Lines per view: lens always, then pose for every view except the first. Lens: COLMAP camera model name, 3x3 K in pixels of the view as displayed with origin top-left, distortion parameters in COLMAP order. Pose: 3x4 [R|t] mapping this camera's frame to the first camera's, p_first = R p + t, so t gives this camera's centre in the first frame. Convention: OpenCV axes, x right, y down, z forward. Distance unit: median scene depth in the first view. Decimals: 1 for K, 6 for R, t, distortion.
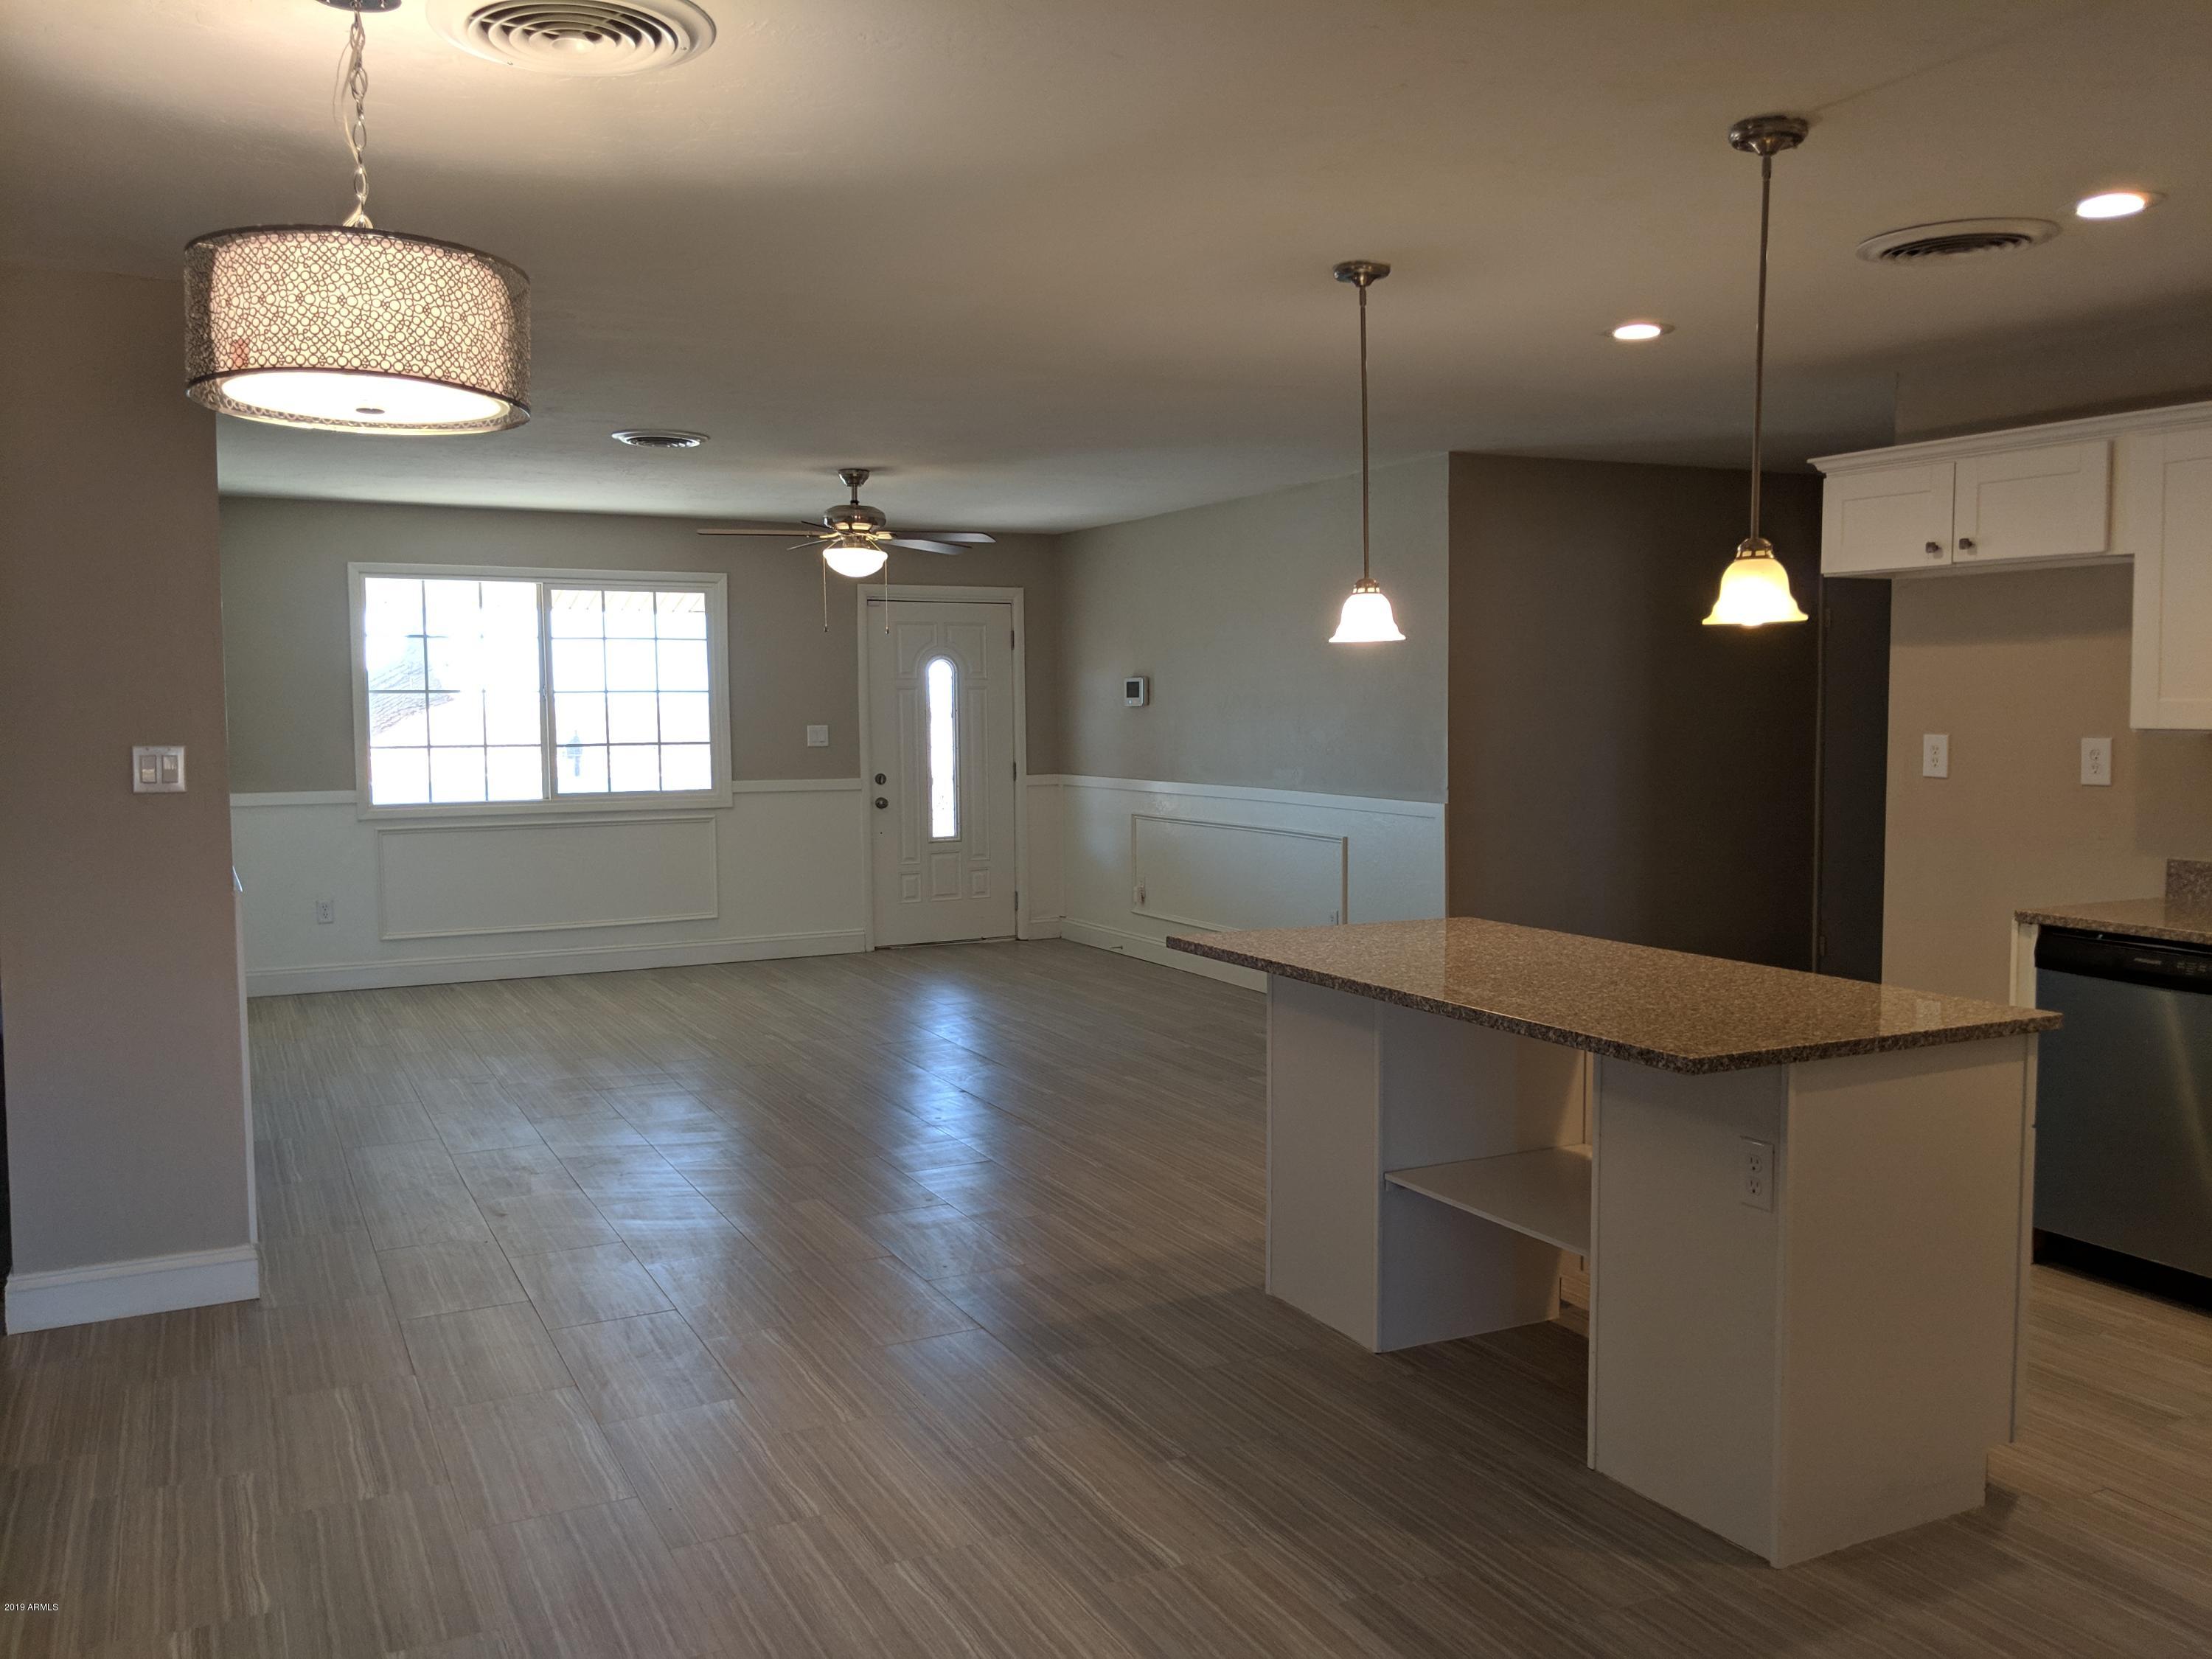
lens RADIAL K [[1723.6, 0, 1104.6], [0, 1723.6, 831.8], [0, 0, 1]] dist [-0.012564, -0.043638]
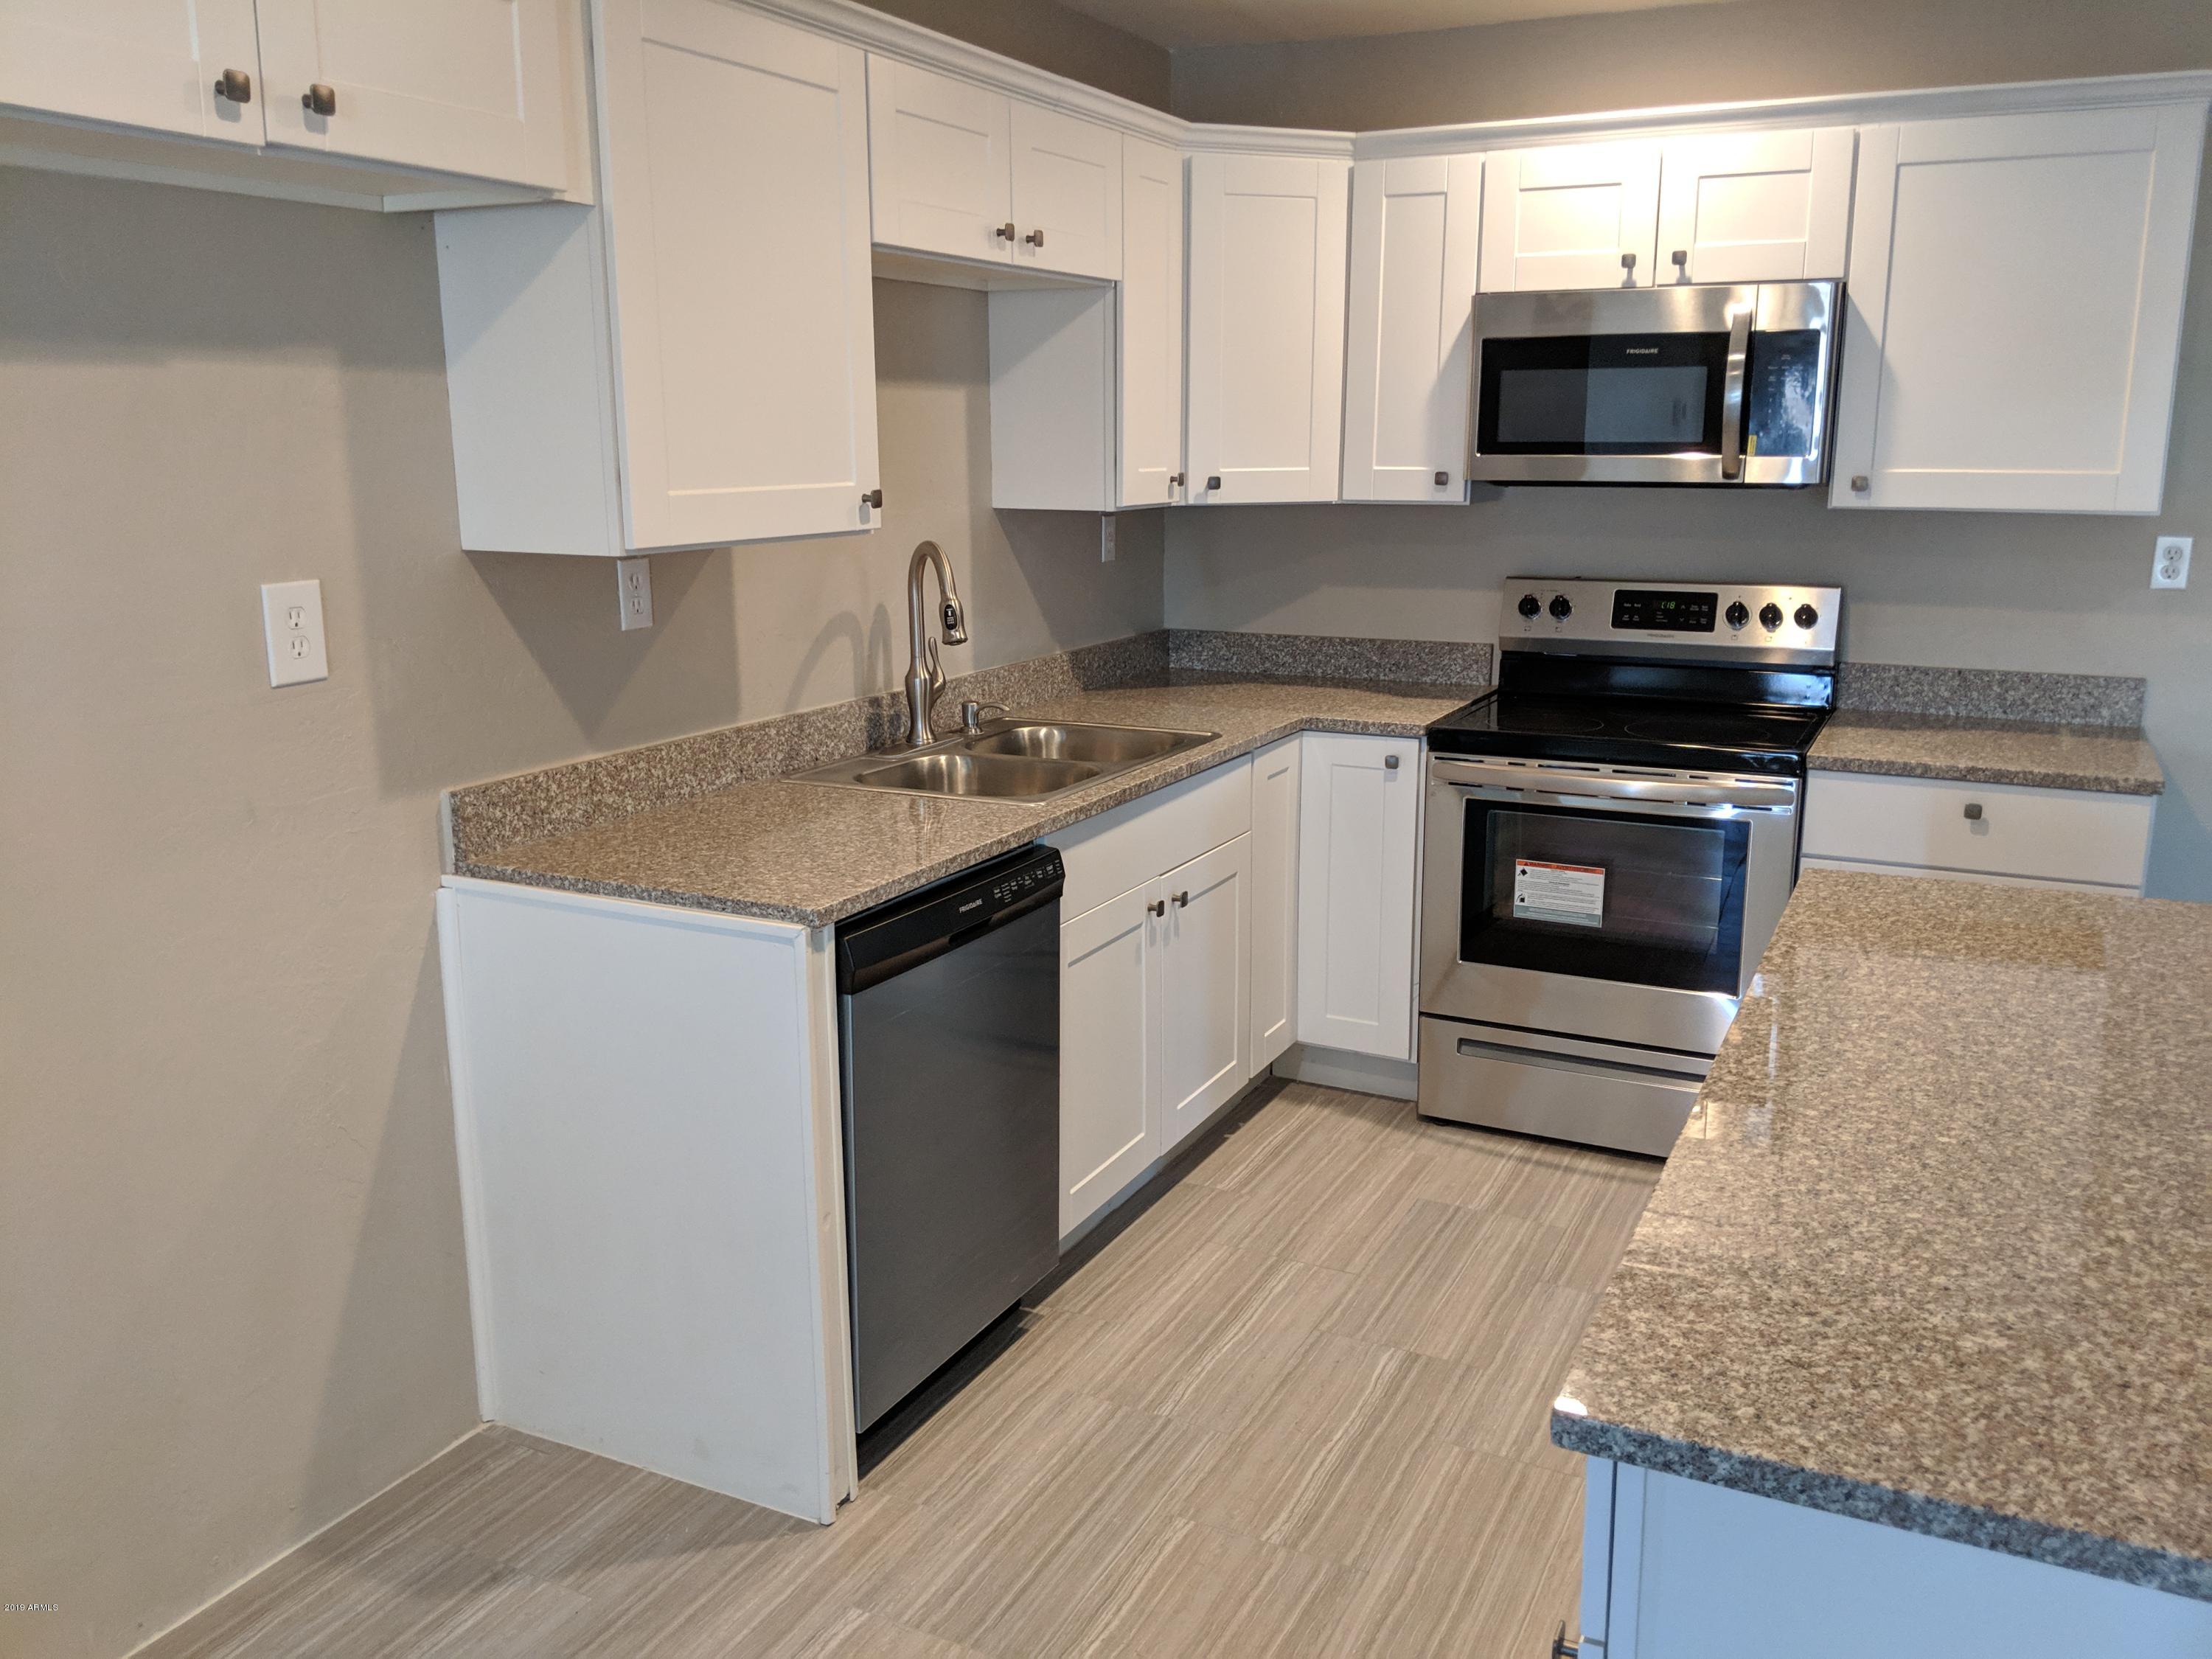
lens RADIAL K [[1723.6, 0, 1111.6], [0, 1723.6, 822.1], [0, 0, 1]] dist [-0.012564, -0.043638]
pose [[-0.595241, -0.173156, 0.784669, 0.067904], [0.057415, 0.964845, 0.256471, -0.100926], [-0.801493, 0.197714, -0.564374, 1.117128]]
